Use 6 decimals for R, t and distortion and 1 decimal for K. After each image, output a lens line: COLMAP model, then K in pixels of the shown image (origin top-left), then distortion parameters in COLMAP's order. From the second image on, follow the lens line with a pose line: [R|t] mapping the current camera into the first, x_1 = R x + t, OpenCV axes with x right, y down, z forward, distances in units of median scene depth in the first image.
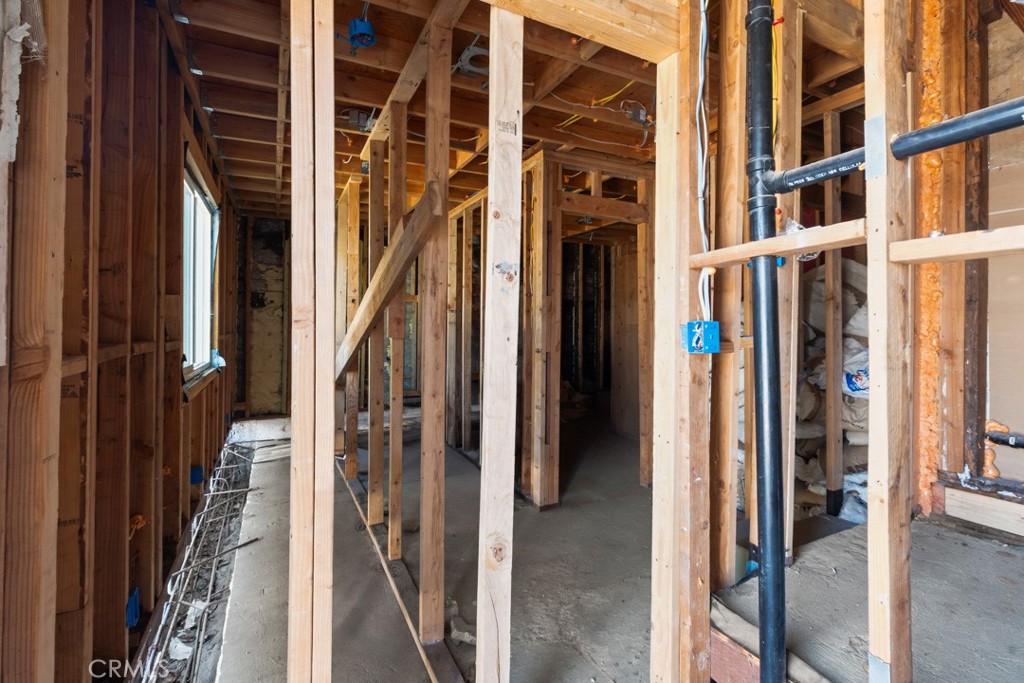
lens RADIAL K [[465.0, 0, 508.7], [0, 465.0, 319.0], [0, 0, 1]] dist [-0.000108, -0.001154]
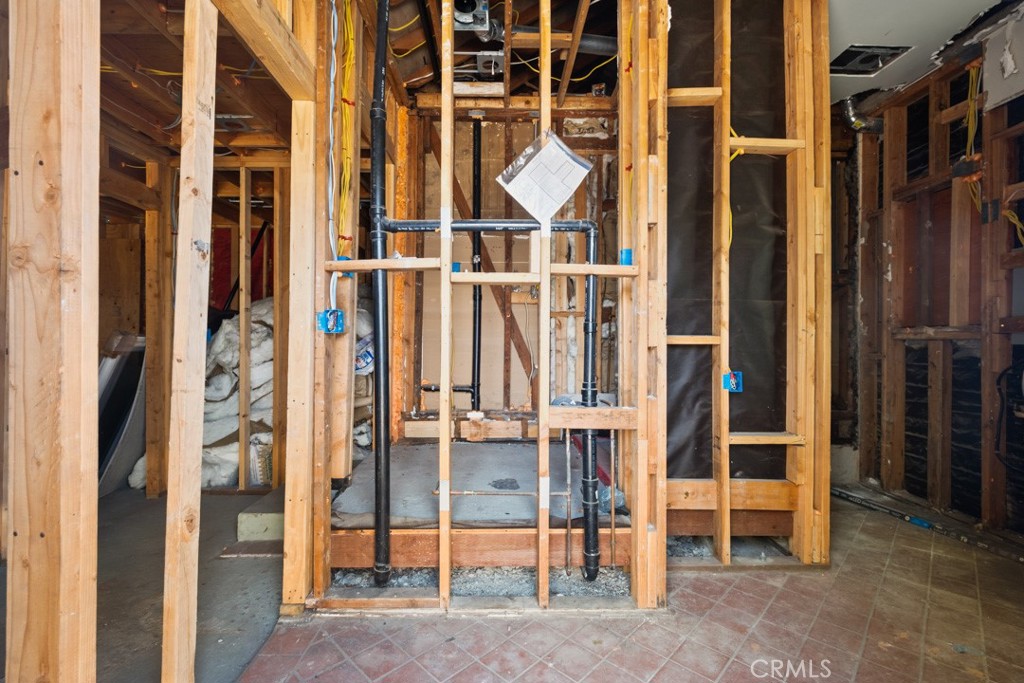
lens RADIAL K [[456.7, 0, 512.0], [0, 456.7, 341.5], [0, 0, 1]] dist [-0.000340, -0.001151]
pose [[0.417828, -0.003557, 0.908519, -0.396664], [-0.016216, 0.999804, 0.011373, 0.049671], [-0.908382, -0.019484, 0.417688, -0.032532]]
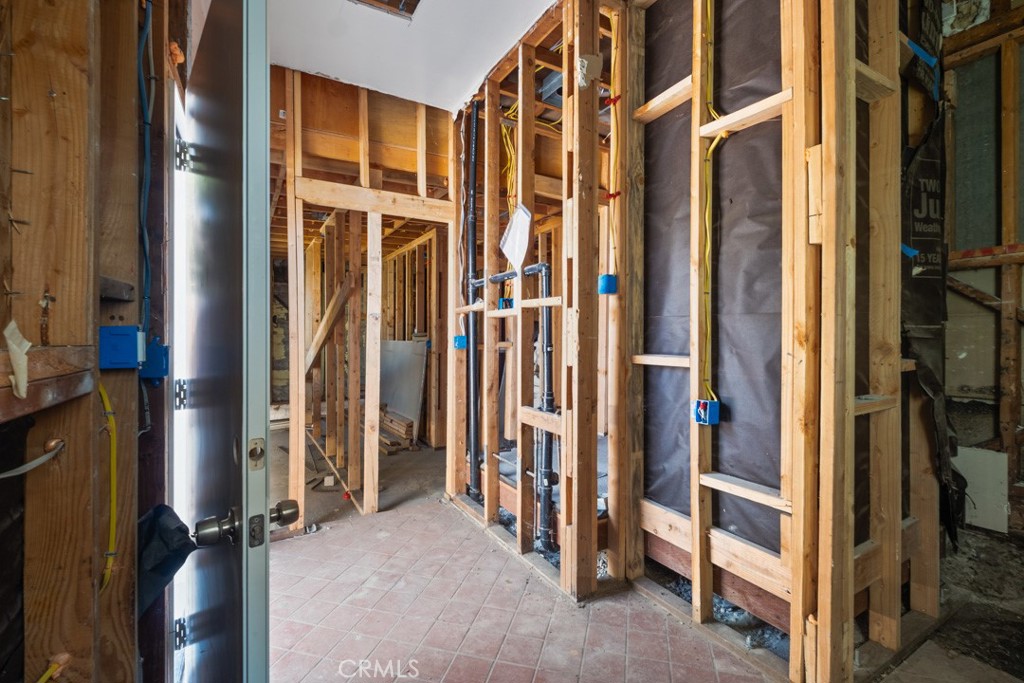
lens RADIAL K [[460.2, 0, 510.0], [0, 460.2, 337.4], [0, 0, 1]] dist [-0.000641, -0.000260]
pose [[0.997988, -0.003963, 0.063279, 0.353631], [0.002792, 0.999823, 0.018582, -0.019916], [-0.063341, -0.018368, 0.997823, -0.956023]]
